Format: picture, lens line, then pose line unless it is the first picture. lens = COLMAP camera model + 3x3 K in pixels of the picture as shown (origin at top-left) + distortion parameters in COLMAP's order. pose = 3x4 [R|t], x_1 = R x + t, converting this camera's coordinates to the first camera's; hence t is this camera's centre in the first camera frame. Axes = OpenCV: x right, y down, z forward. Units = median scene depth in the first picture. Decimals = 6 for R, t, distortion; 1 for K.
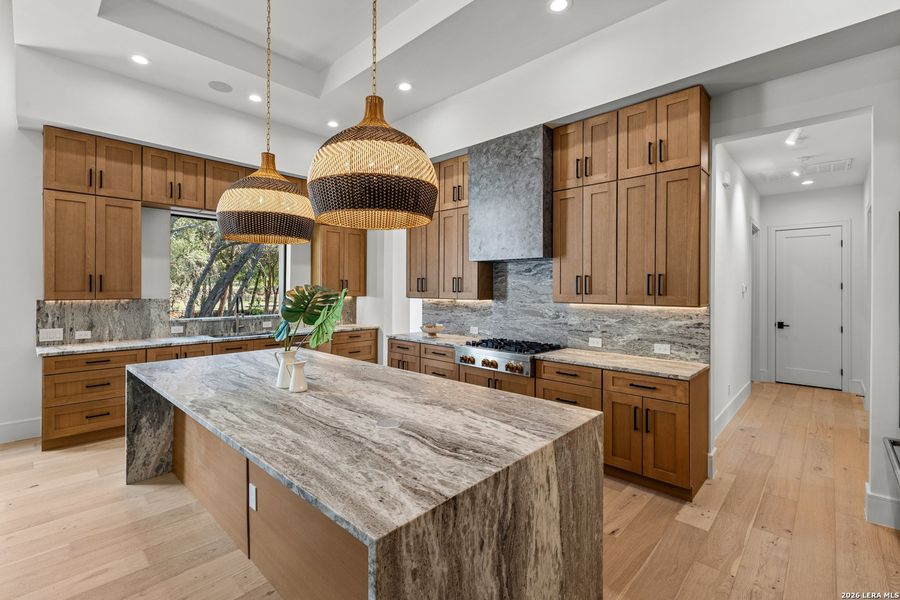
lens RADIAL K [[400.9, 0, 444.2], [0, 400.9, 287.8], [0, 0, 1]] dist [0.002257, -0.001065]
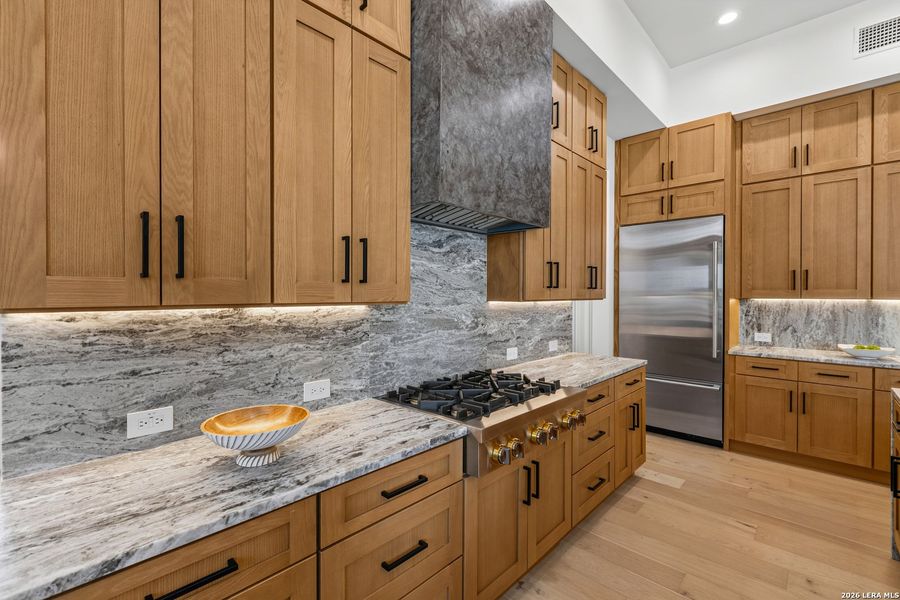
lens RADIAL K [[400.9, 0, 447.9], [0, 400.9, 296.9], [0, 0, 1]] dist [0.002257, -0.001065]
pose [[-0.003689, -0.014612, 0.999886, -0.342846], [-0.003139, 0.999888, 0.014601, 0.019912], [-0.999988, -0.003085, -0.003734, 1.064919]]
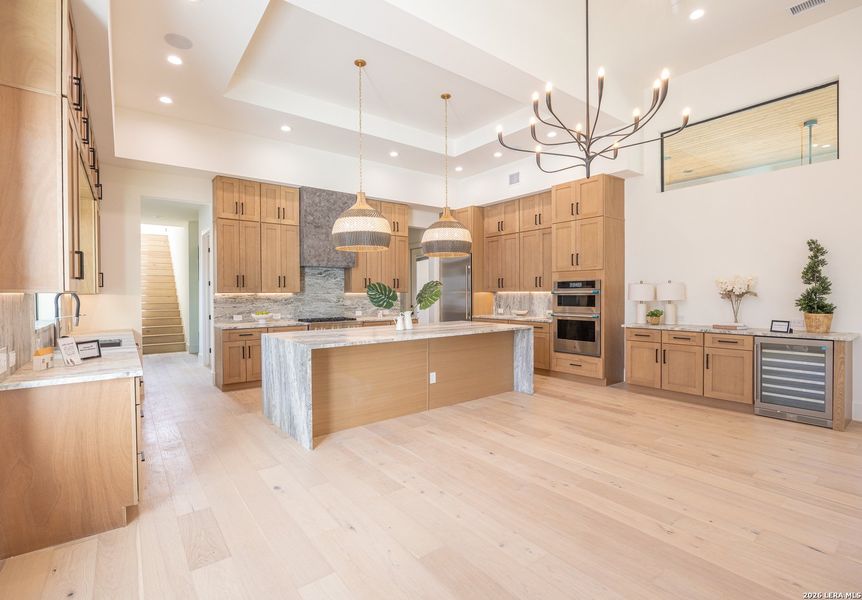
lens RADIAL K [[397.4, 0, 414.9], [0, 397.4, 300.1], [0, 0, 1]] dist [-0.015587, 0.001345]
pose [[0.172907, -0.023167, 0.984666, -1.375590], [0.004849, 0.999731, 0.022670, 0.029804], [-0.984926, 0.000855, 0.172973, 0.385611]]
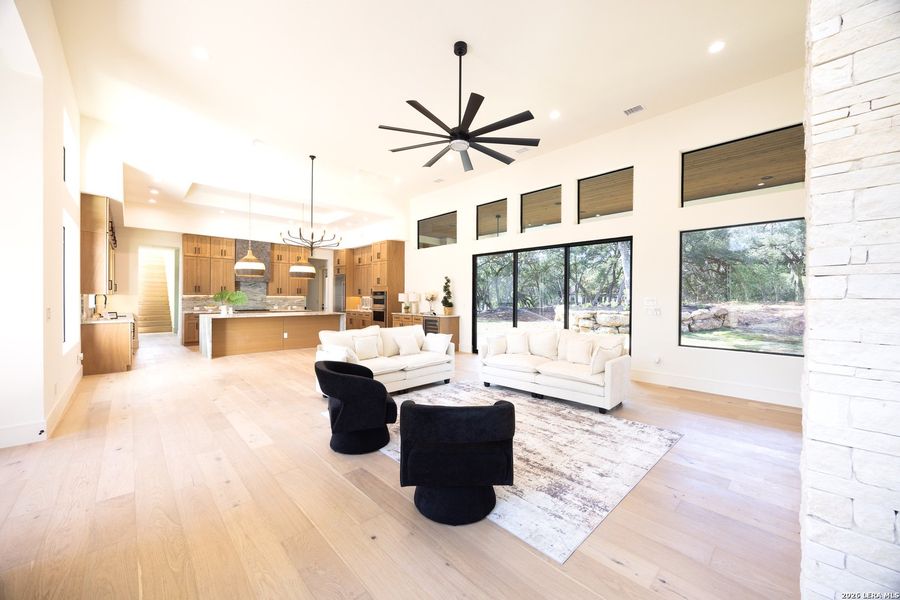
lens RADIAL K [[336.5, 0, 448.9], [0, 336.5, 300.7], [0, 0, 1]] dist [-0.001520, 0.000551]
pose [[0.049359, -0.013944, 0.998684, -2.290195], [-0.010127, 0.999844, 0.014461, 0.021327], [-0.998730, -0.010828, 0.049210, -0.581963]]
